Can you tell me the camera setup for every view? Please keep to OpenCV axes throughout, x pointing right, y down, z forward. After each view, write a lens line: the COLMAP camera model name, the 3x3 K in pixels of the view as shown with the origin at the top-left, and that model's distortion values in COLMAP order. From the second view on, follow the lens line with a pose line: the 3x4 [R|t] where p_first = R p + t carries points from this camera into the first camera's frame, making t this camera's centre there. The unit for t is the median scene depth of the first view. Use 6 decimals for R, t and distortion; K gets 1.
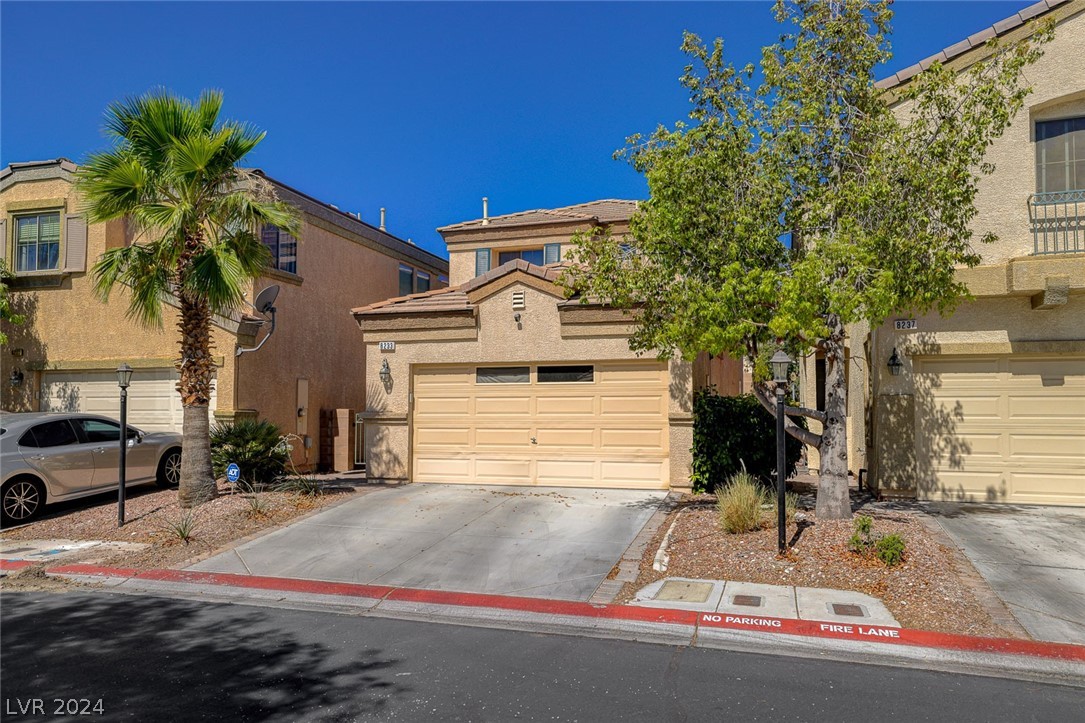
lens RADIAL K [[803.9, 0, 541.3], [0, 803.9, 359.3], [0, 0, 1]] dist [0.036029, 0.011961]
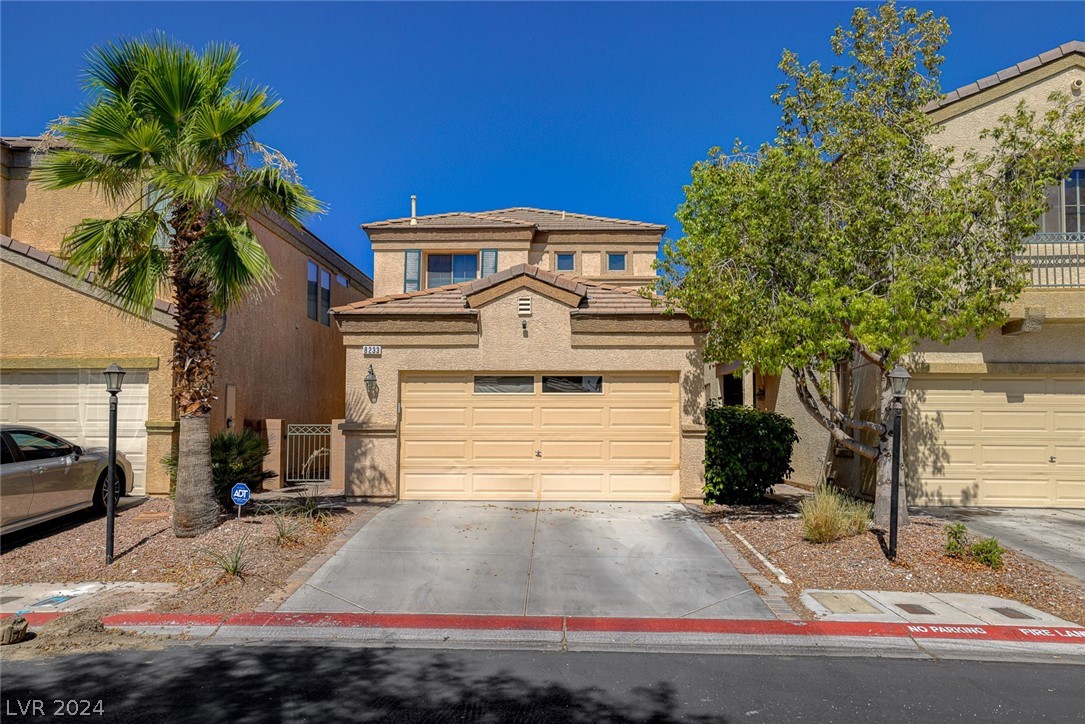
lens RADIAL K [[803.9, 0, 541.7], [0, 803.9, 365.9], [0, 0, 1]] dist [0.036029, 0.011961]
pose [[0.958761, 0.022866, 0.283292, -0.300119], [-0.021547, 0.999738, -0.007768, 0.004357], [-0.283395, 0.001344, 0.959002, 0.084593]]
